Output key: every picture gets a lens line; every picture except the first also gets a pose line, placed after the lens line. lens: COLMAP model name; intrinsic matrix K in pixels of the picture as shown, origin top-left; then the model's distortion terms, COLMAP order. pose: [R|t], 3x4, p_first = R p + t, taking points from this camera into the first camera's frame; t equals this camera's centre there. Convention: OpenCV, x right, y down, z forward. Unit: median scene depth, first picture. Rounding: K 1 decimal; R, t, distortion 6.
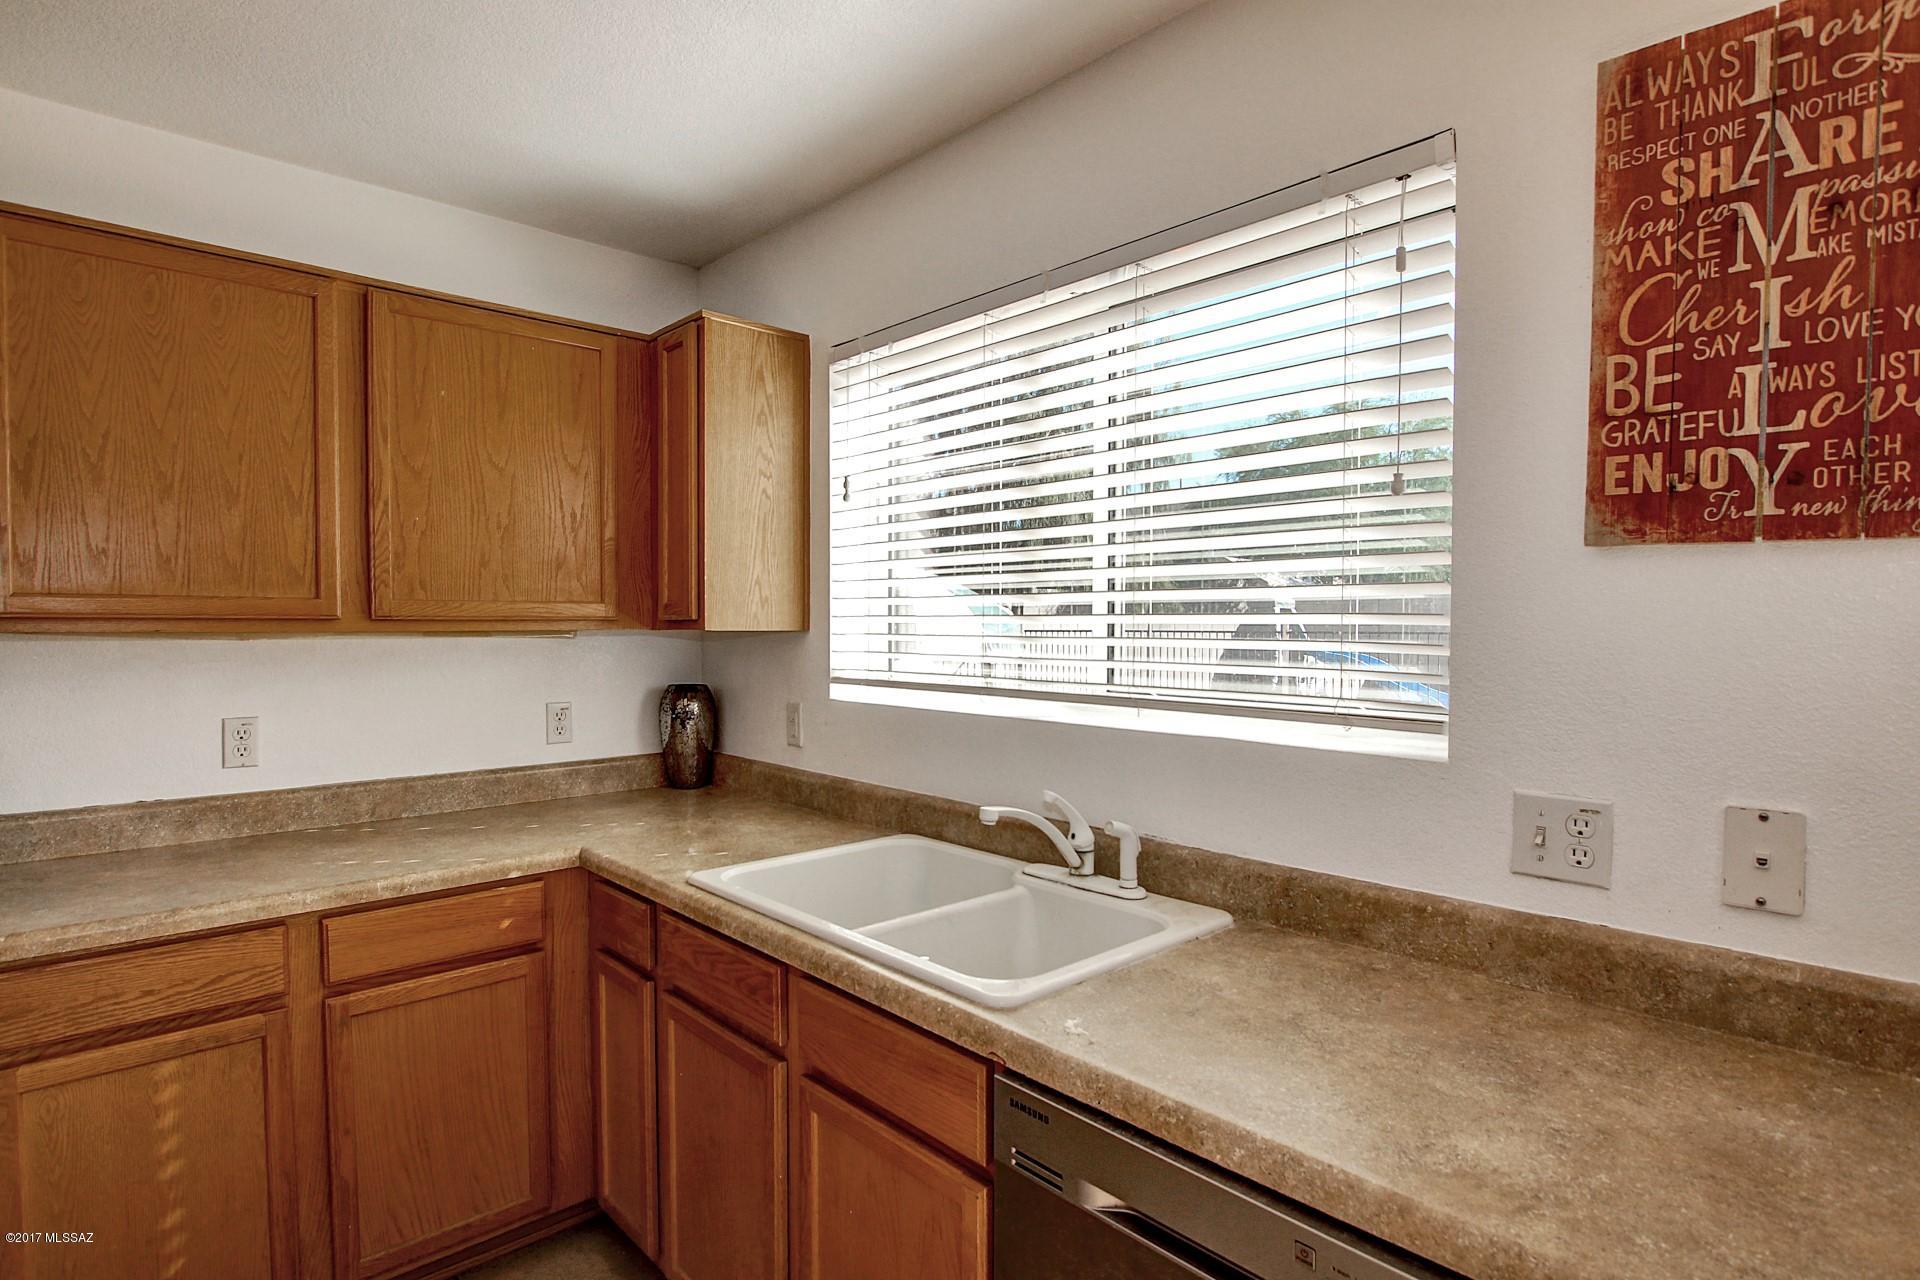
lens RADIAL K [[982.3, 0, 959.6], [0, 982.3, 646.2], [0, 0, 1]] dist [-0.029300, 0.001900]
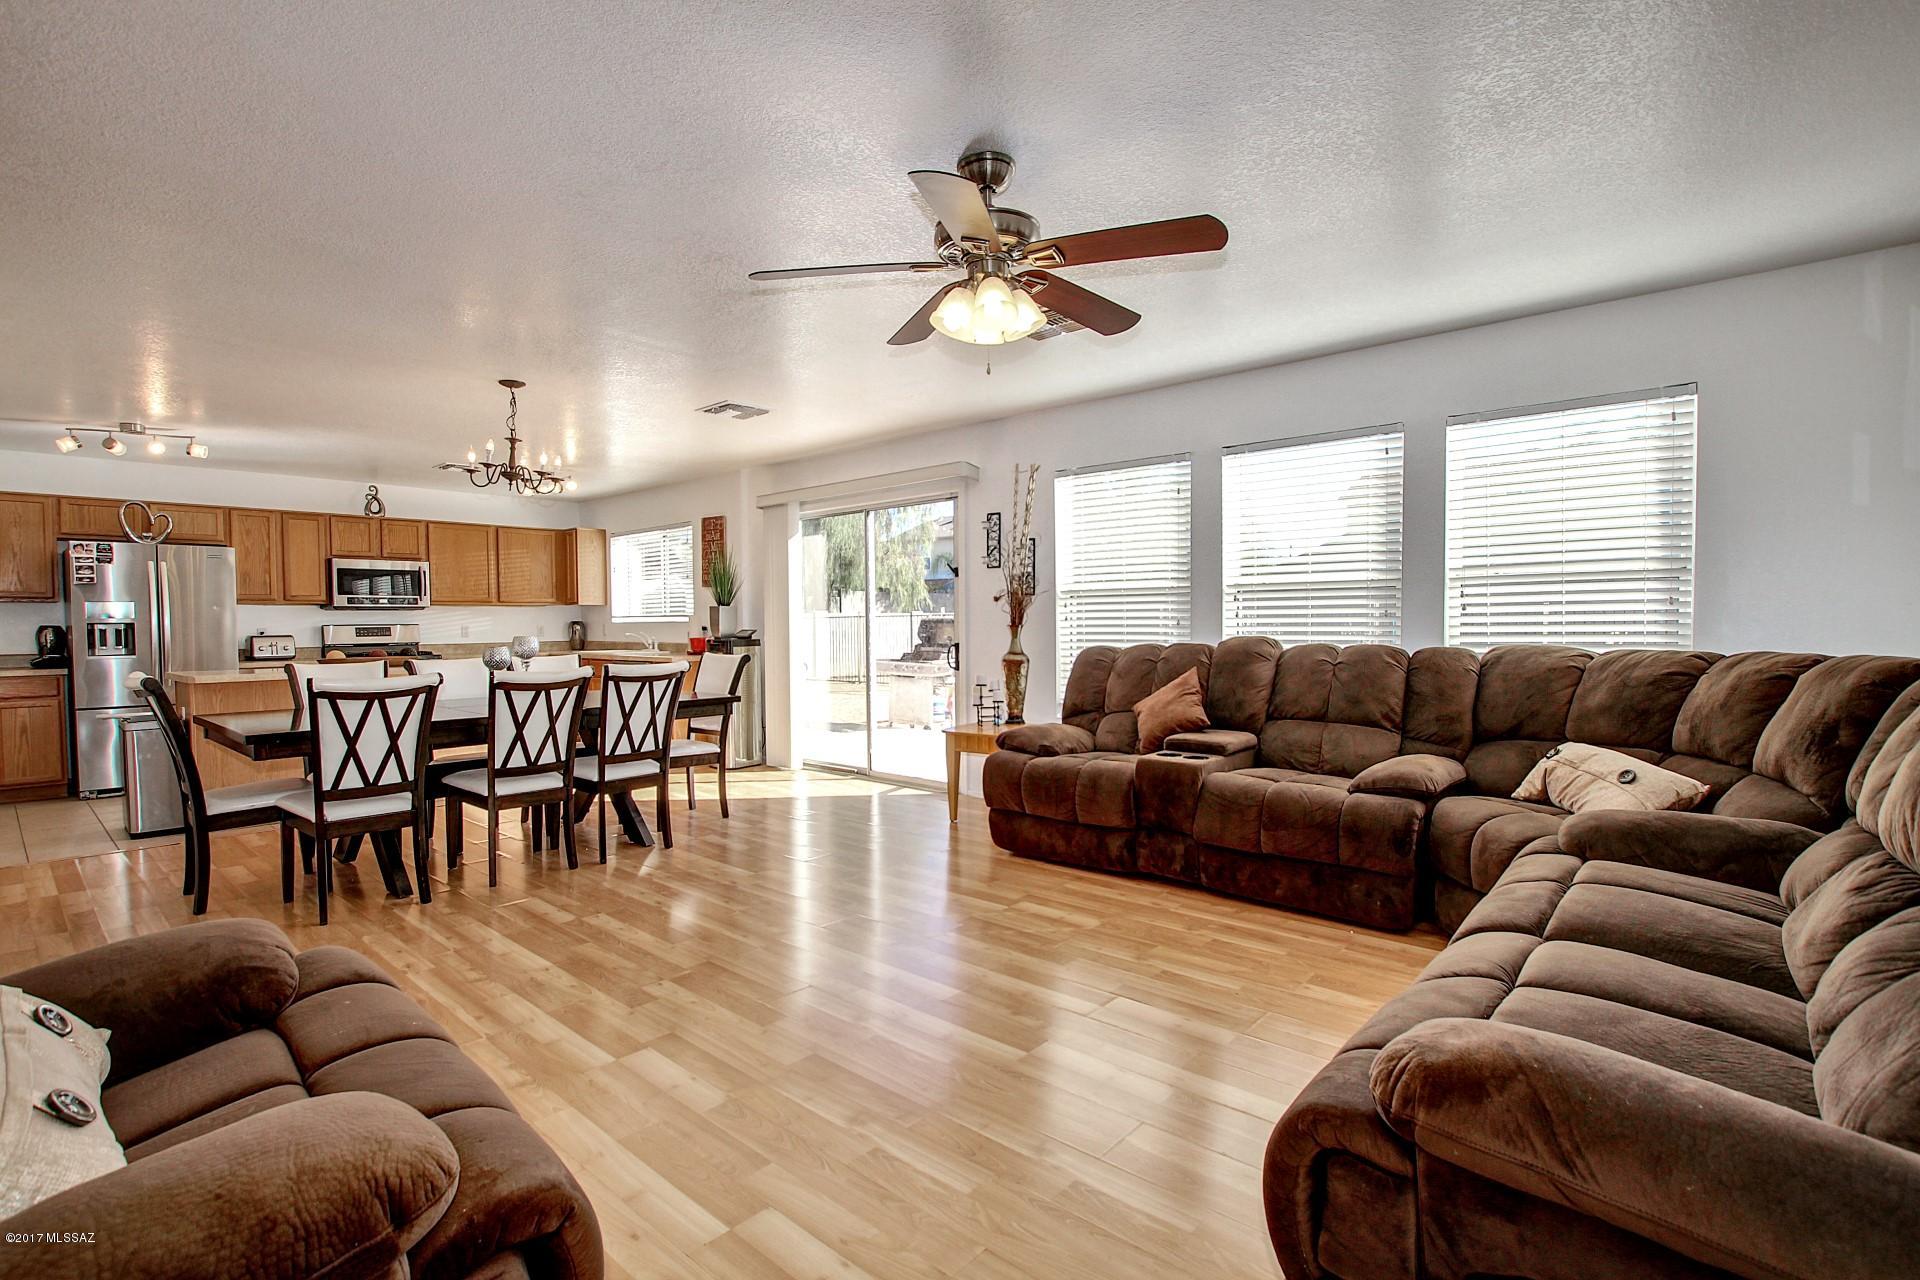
lens RADIAL K [[902.0, 0, 940.5], [0, 902.0, 645.0], [0, 0, 1]] dist [-0.015327, 0.000341]
pose [[0.996951, -0.012320, 0.077046, 1.119283], [0.012033, 0.999919, 0.004185, 0.182225], [-0.077091, -0.003245, 0.997019, -3.354516]]
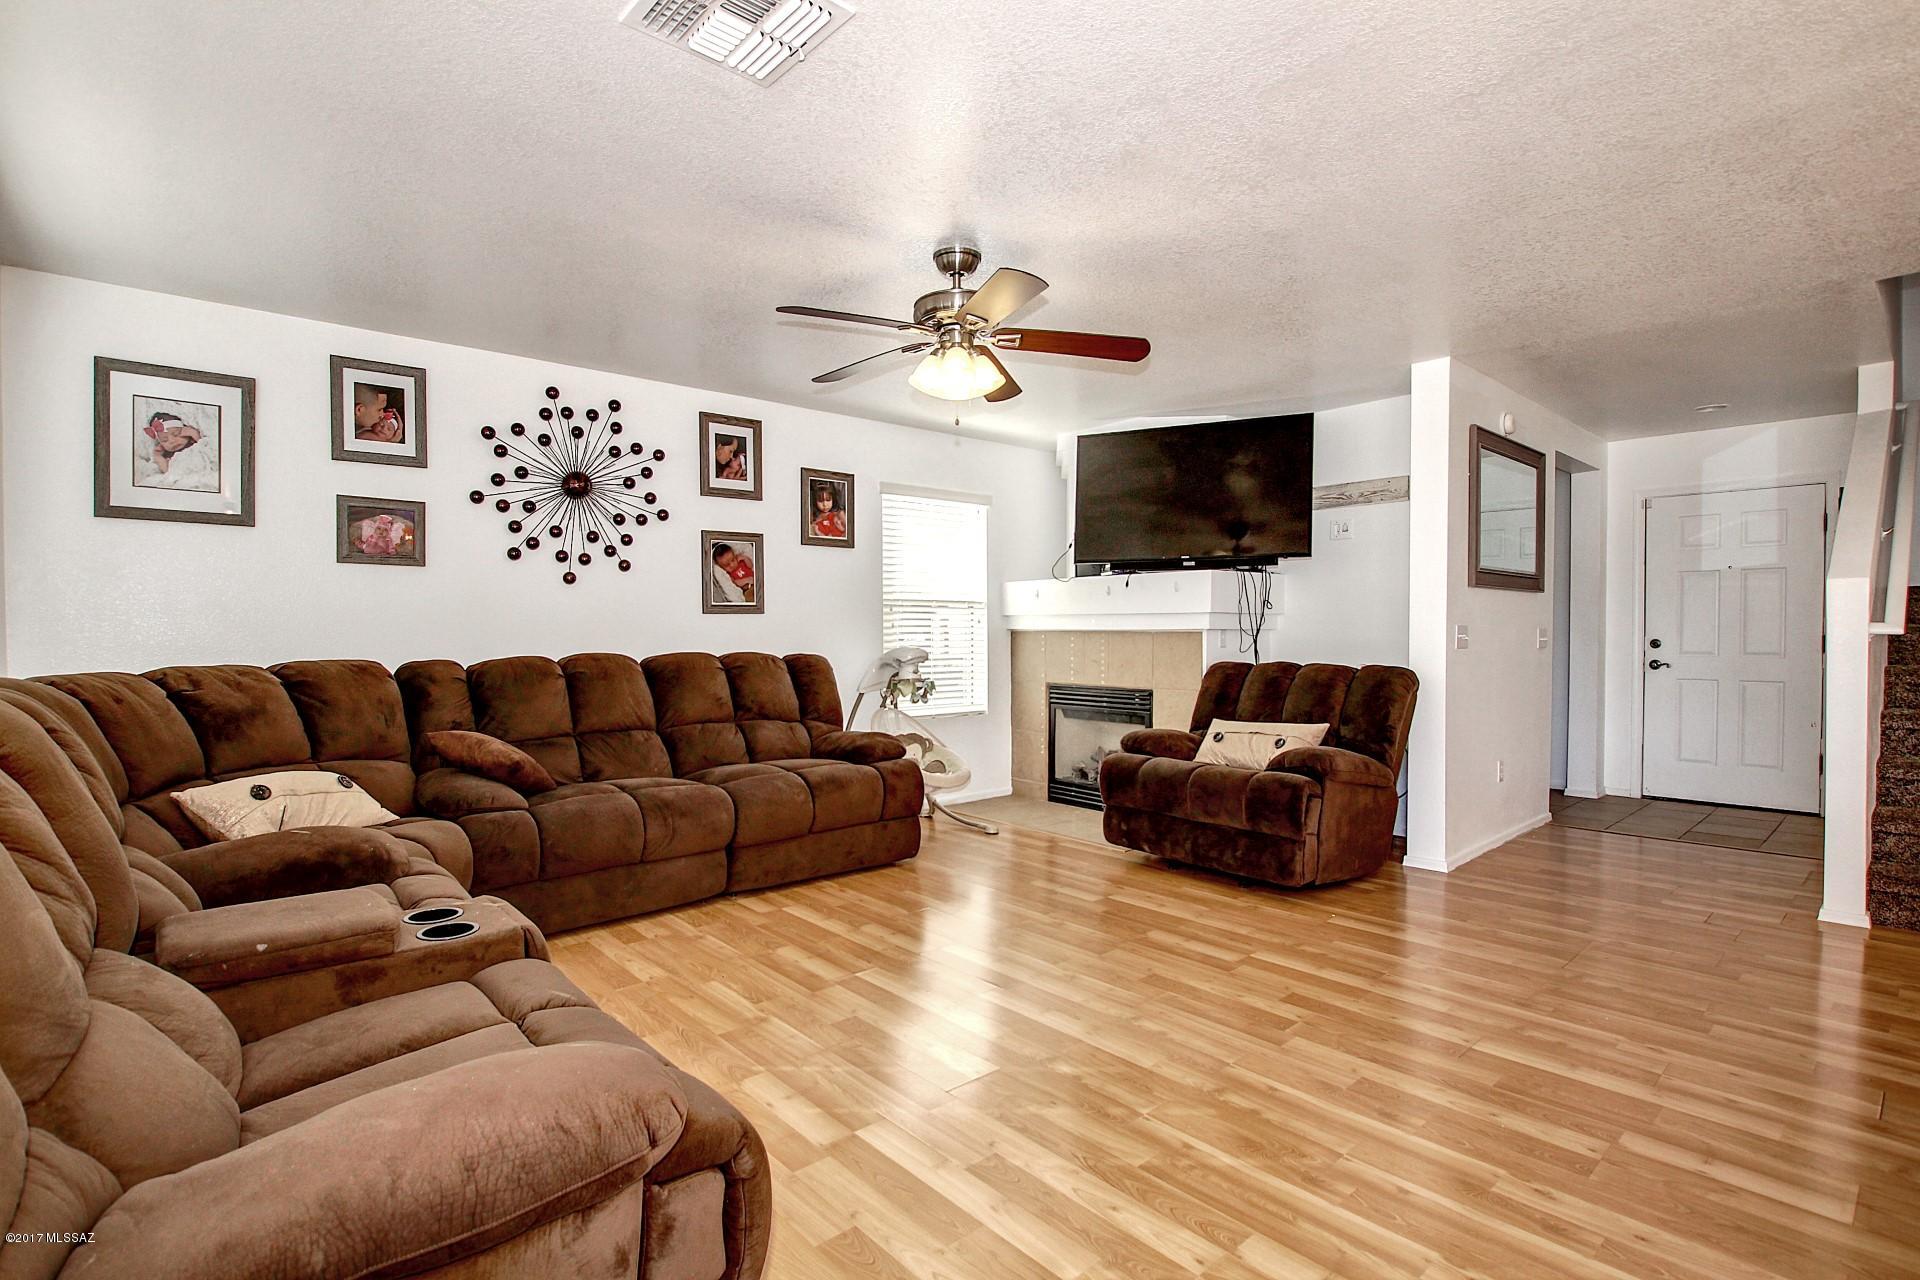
lens RADIAL K [[917.3, 0, 964.0], [0, 917.3, 646.0], [0, 0, 1]] dist [-0.030750, 0.001390]
pose [[-0.999930, 0.001062, 0.011792, 1.255800], [0.001560, 0.999106, 0.042246, 0.119584], [-0.011737, 0.042261, -0.999038, -0.524347]]
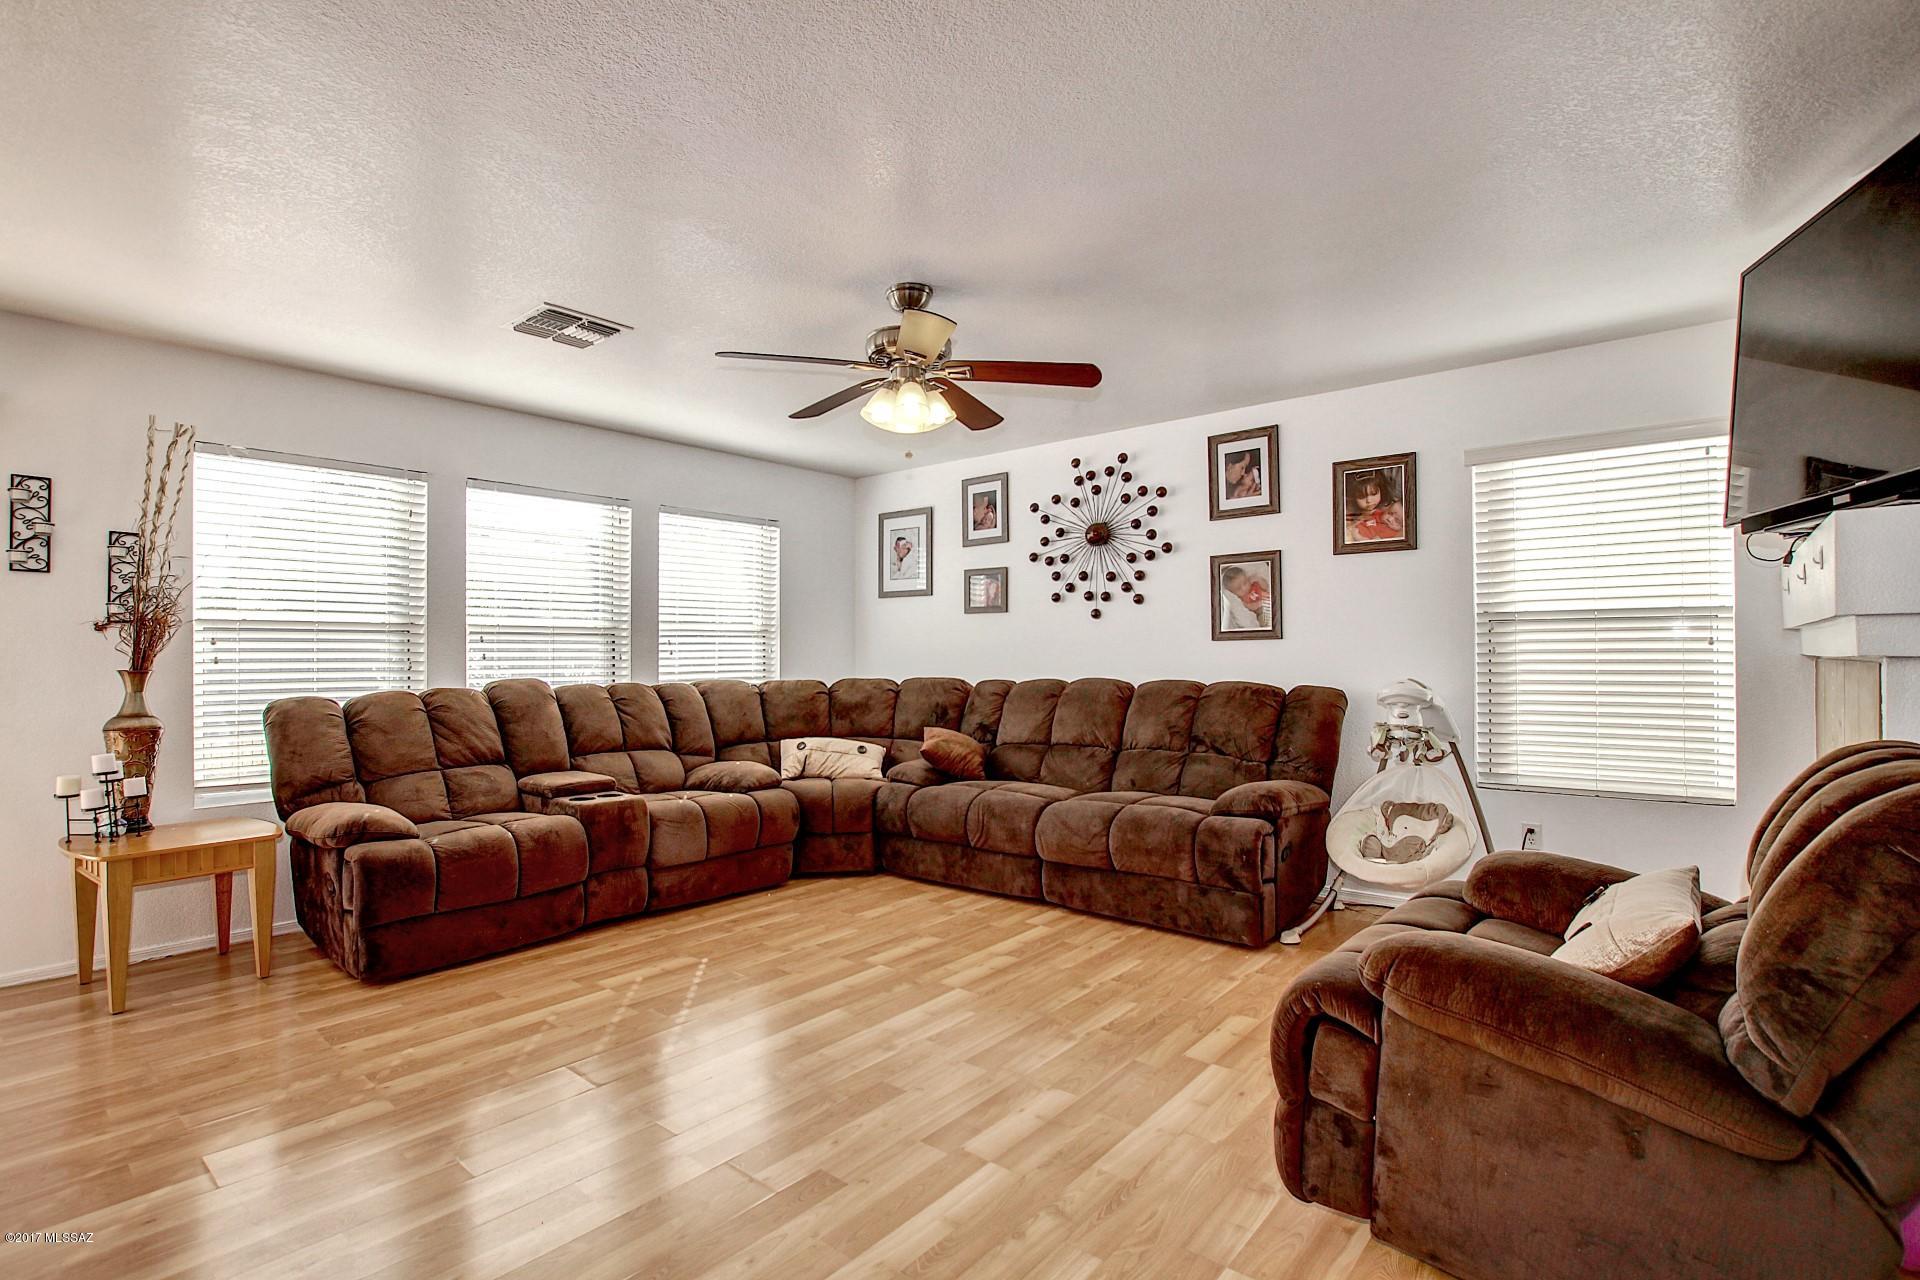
lens RADIAL K [[917.3, 0, 964.0], [0, 917.3, 646.0], [0, 0, 1]] dist [-0.030750, 0.001390]
pose [[-0.128097, 0.011696, 0.991693, -0.285702], [0.029192, 0.999542, -0.008018, 0.148824], [-0.991332, 0.027922, -0.128380, -1.982923]]
